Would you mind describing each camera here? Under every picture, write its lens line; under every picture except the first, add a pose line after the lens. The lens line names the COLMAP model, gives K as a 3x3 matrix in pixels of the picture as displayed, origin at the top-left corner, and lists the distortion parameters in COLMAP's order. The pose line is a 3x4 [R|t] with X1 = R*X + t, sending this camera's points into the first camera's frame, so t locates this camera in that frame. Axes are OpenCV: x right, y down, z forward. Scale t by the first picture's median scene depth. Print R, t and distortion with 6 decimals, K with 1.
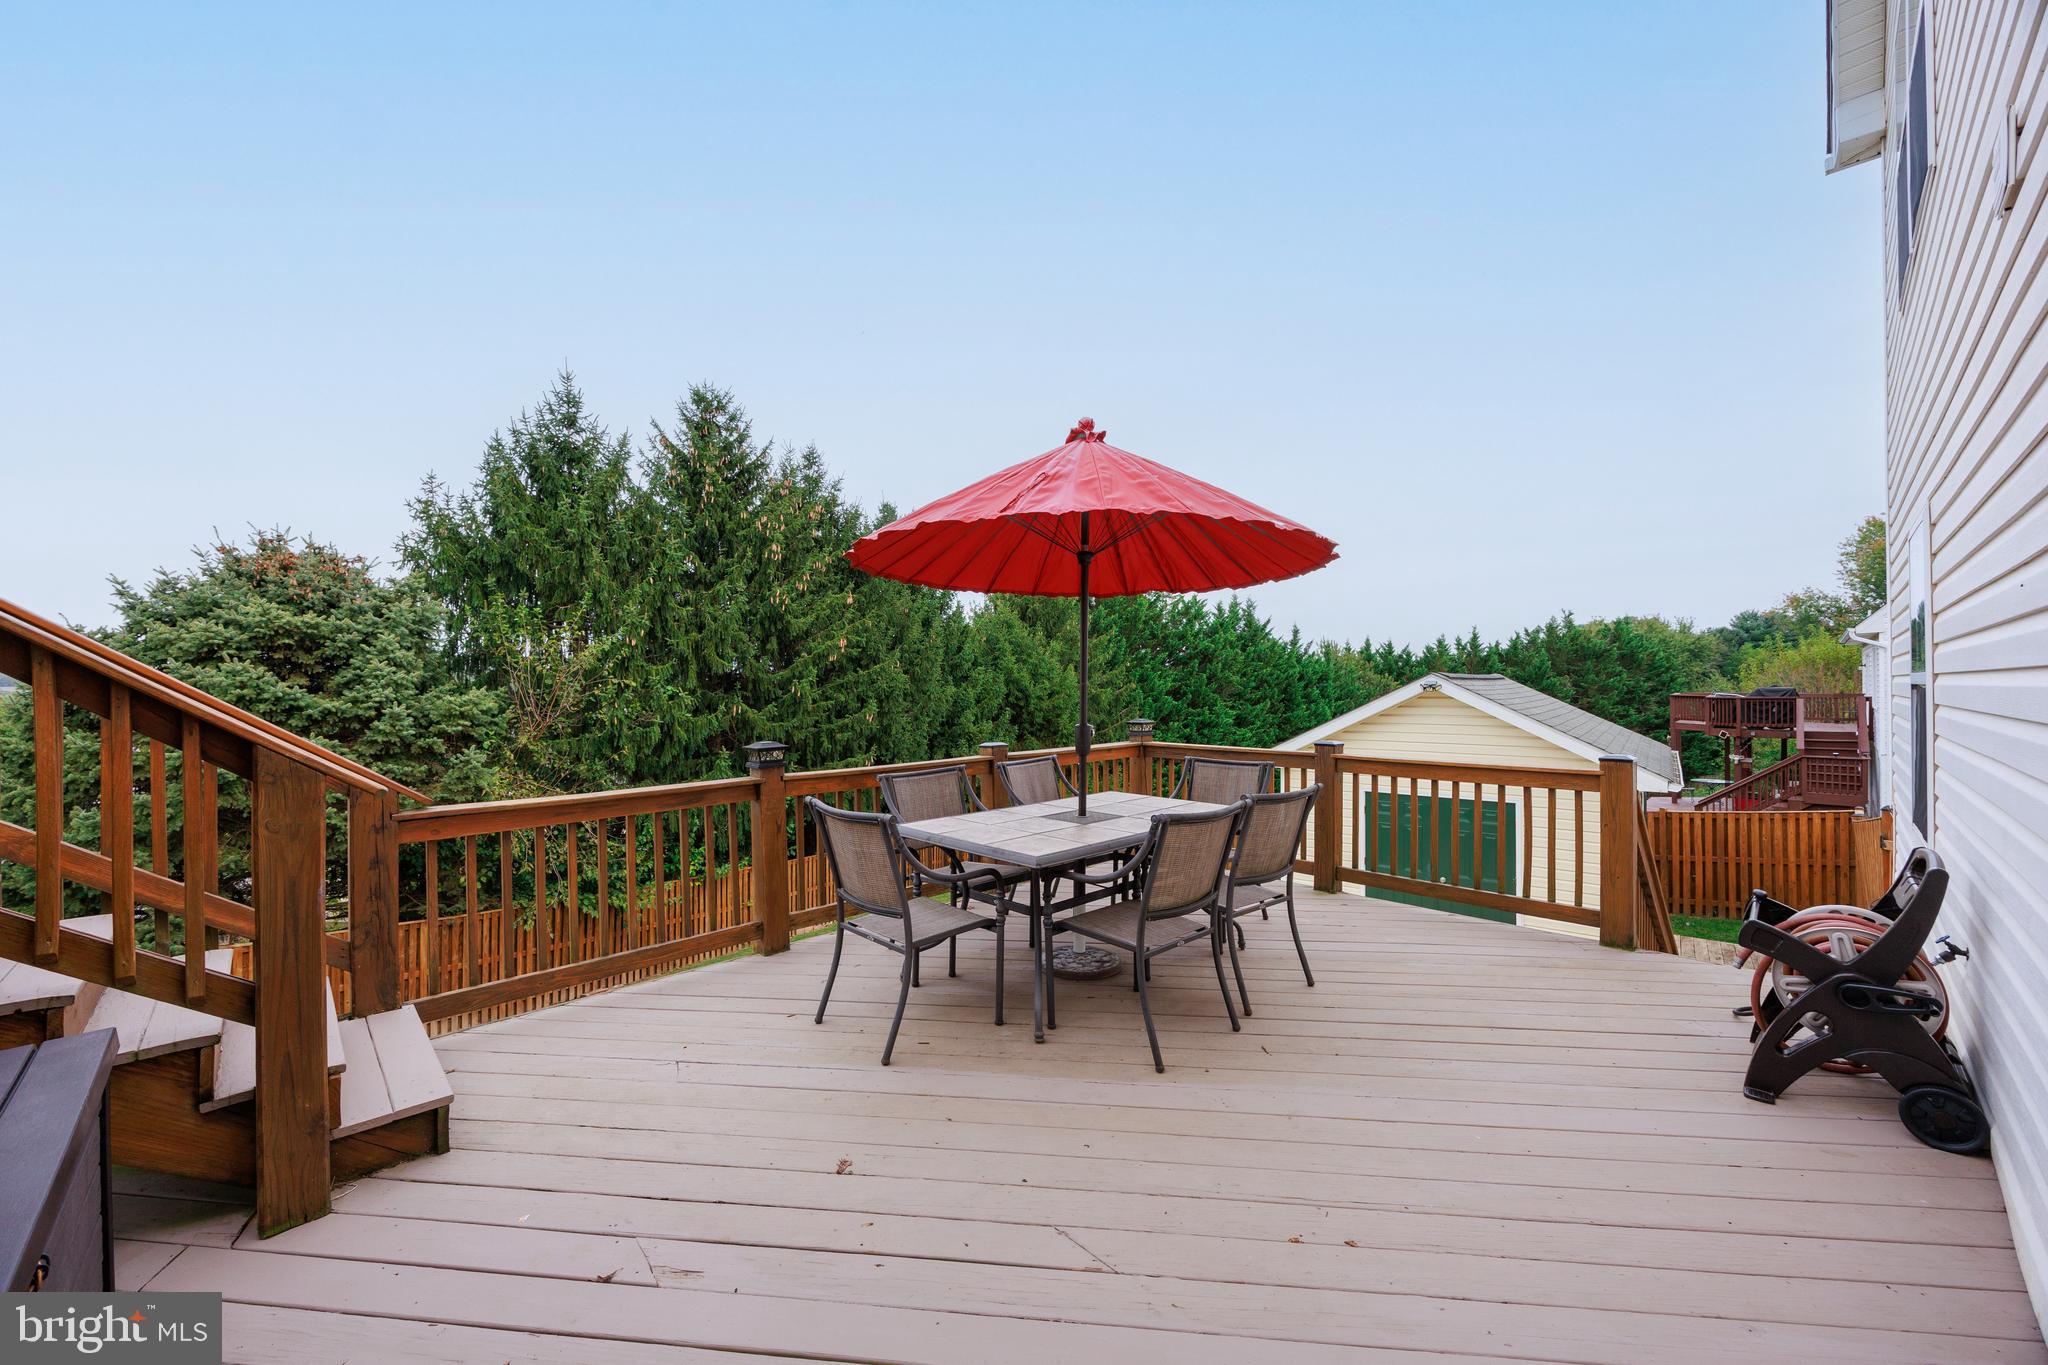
lens RADIAL K [[775.8, 0, 1016.9], [0, 775.8, 684.9], [0, 0, 1]] dist [0.000142, -0.000023]
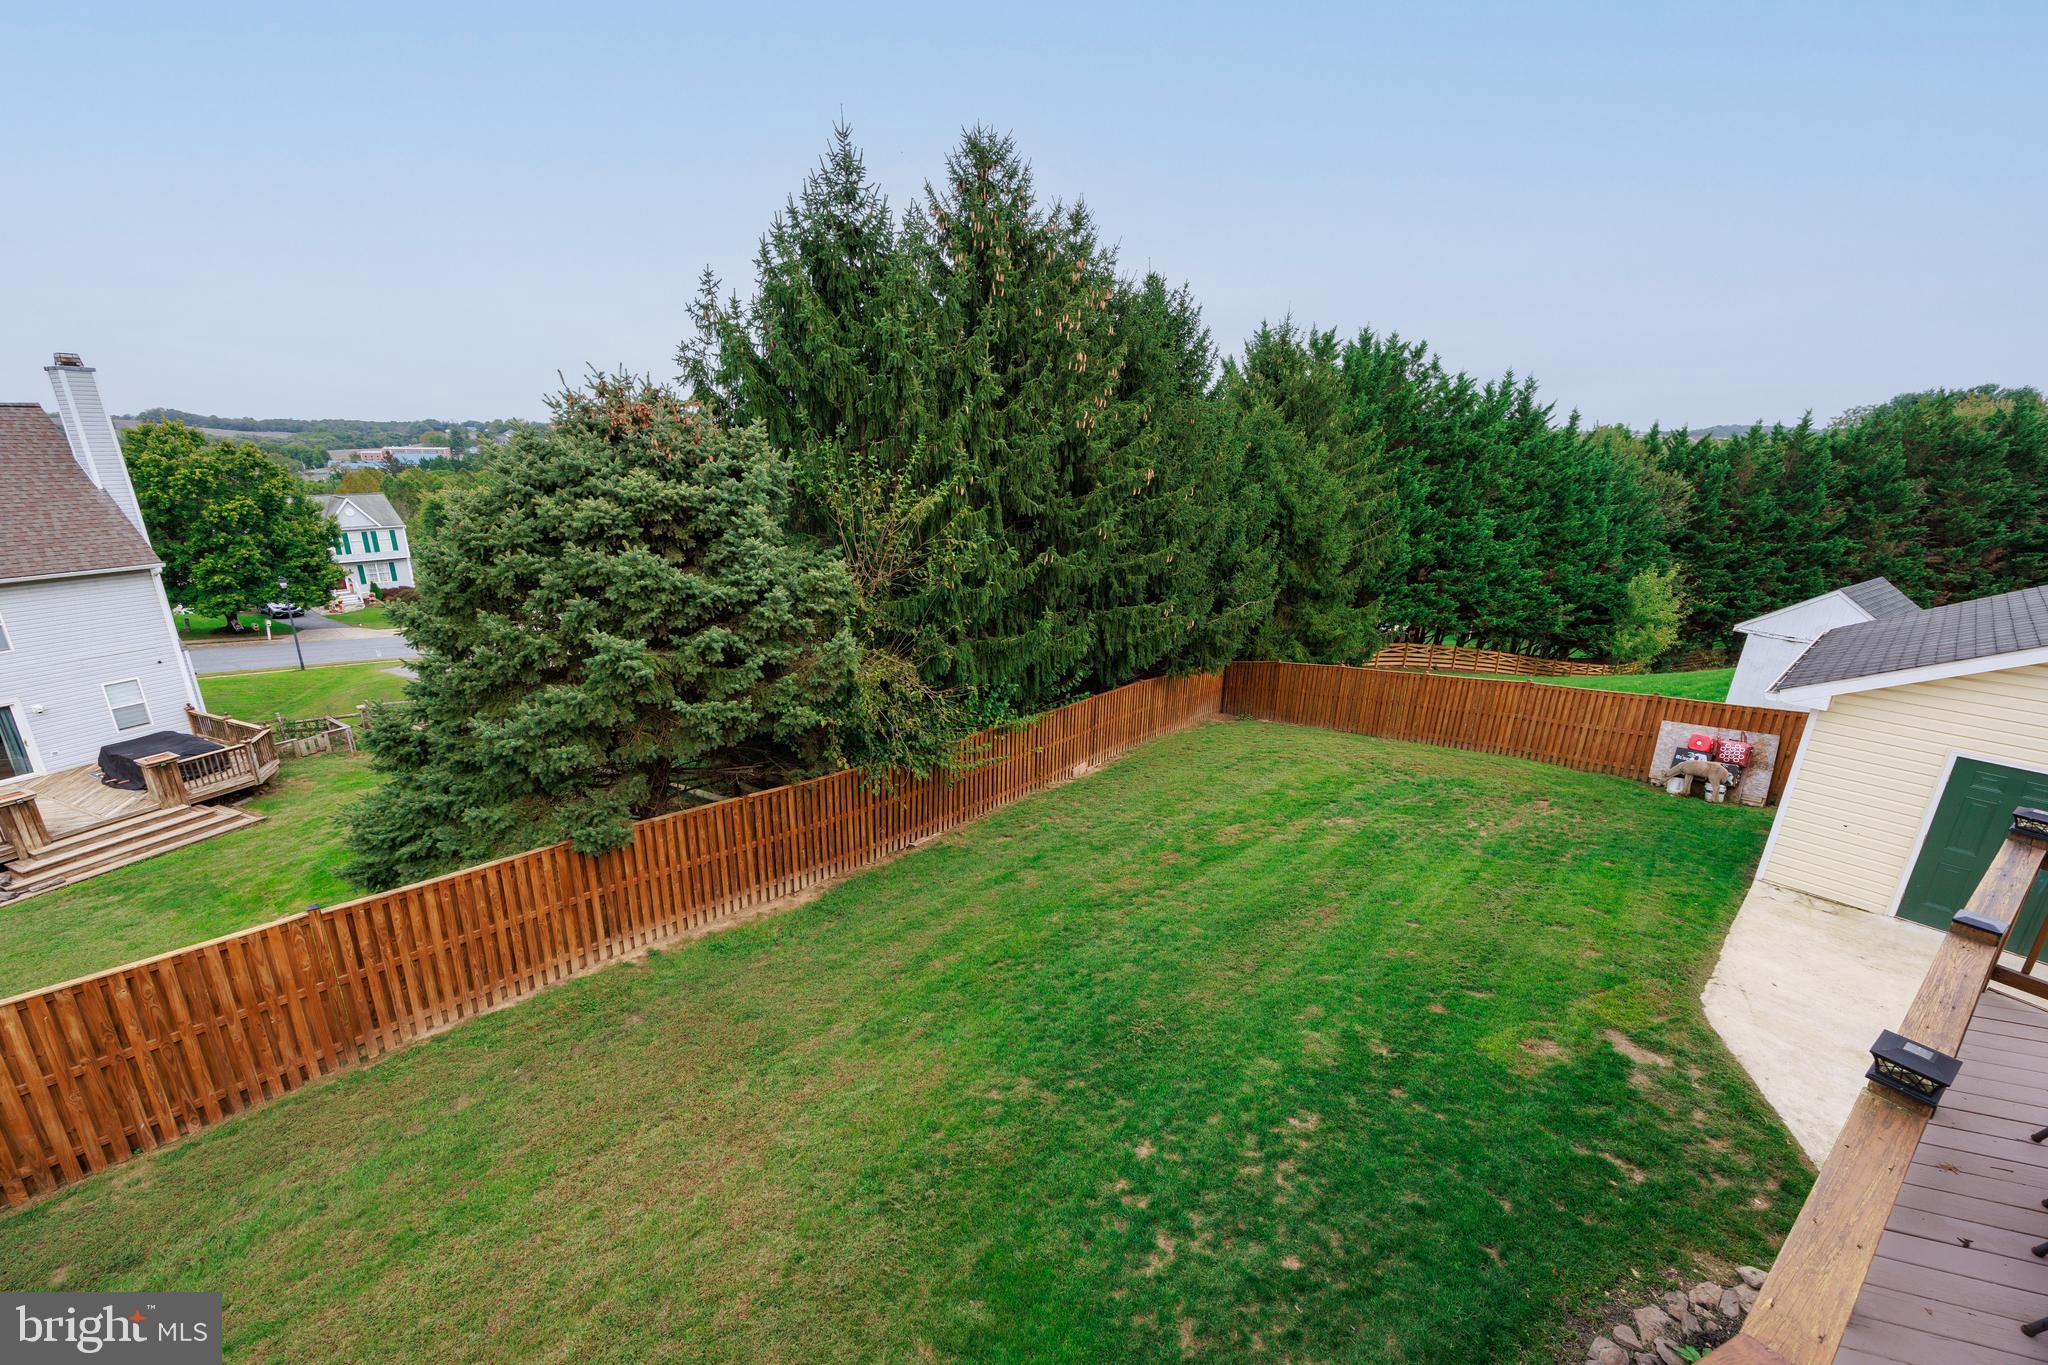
lens RADIAL K [[787.4, 0, 1017.5], [0, 787.4, 684.2], [0, 0, 1]] dist [-0.002279, -0.000054]
pose [[0.984976, 0.070809, -0.157509, -0.243718], [-0.022198, 0.956420, 0.291150, -0.093642], [0.171261, -0.283279, 0.943622, 0.096638]]
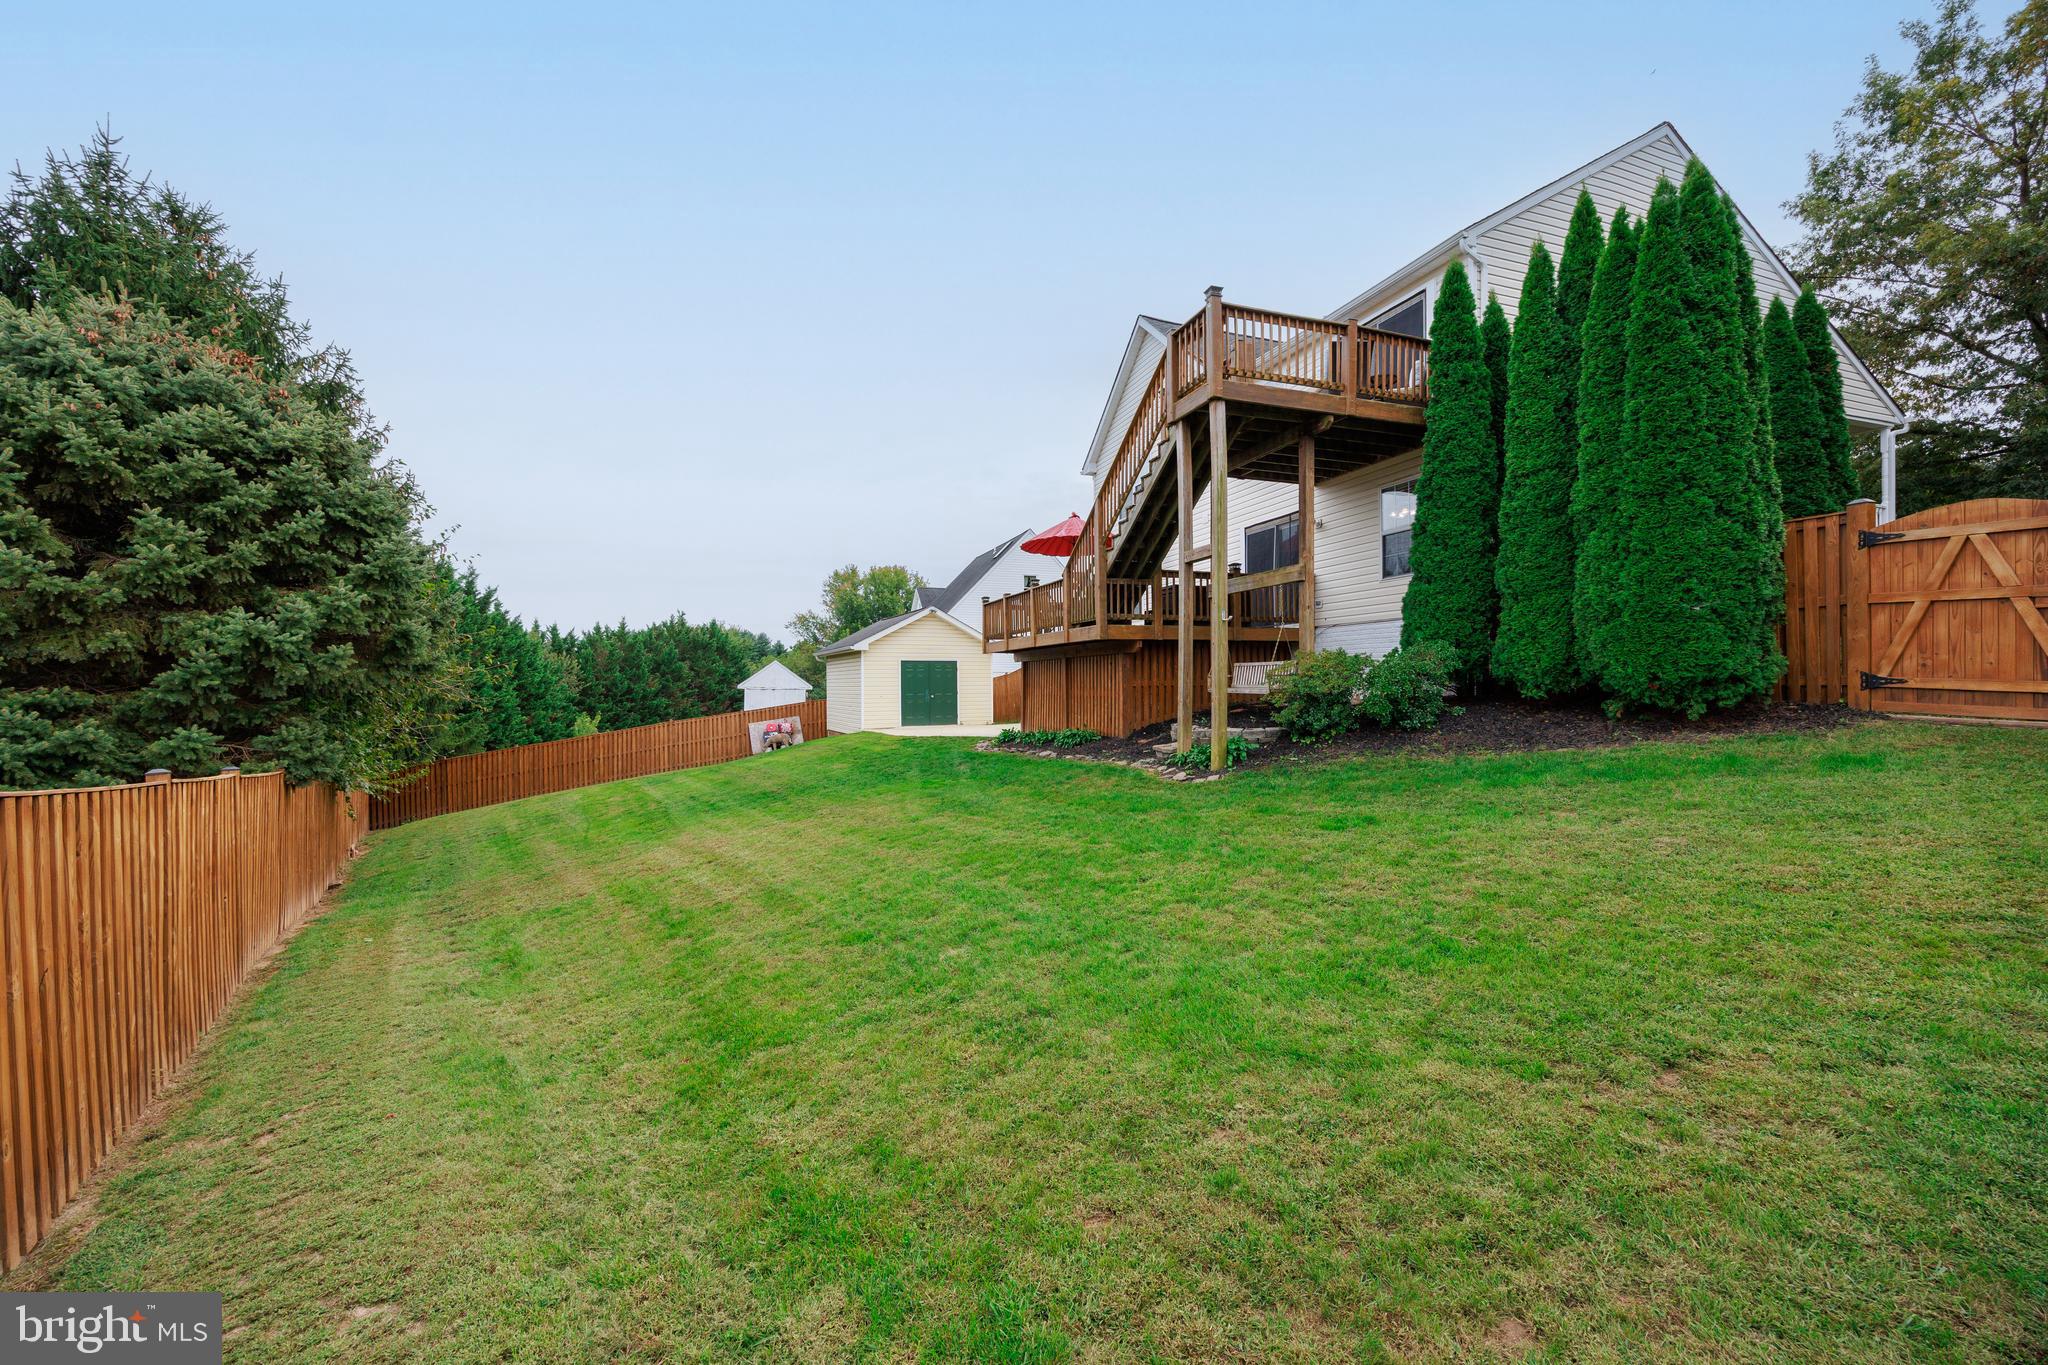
lens RADIAL K [[775.8, 0, 1016.9], [0, 775.8, 684.9], [0, 0, 1]] dist [0.000142, -0.000023]
pose [[0.411198, 0.000532, 0.911546, -0.931566], [0.008955, 0.999949, -0.004623, 0.150419], [-0.911502, 0.010064, 0.411172, -0.098685]]
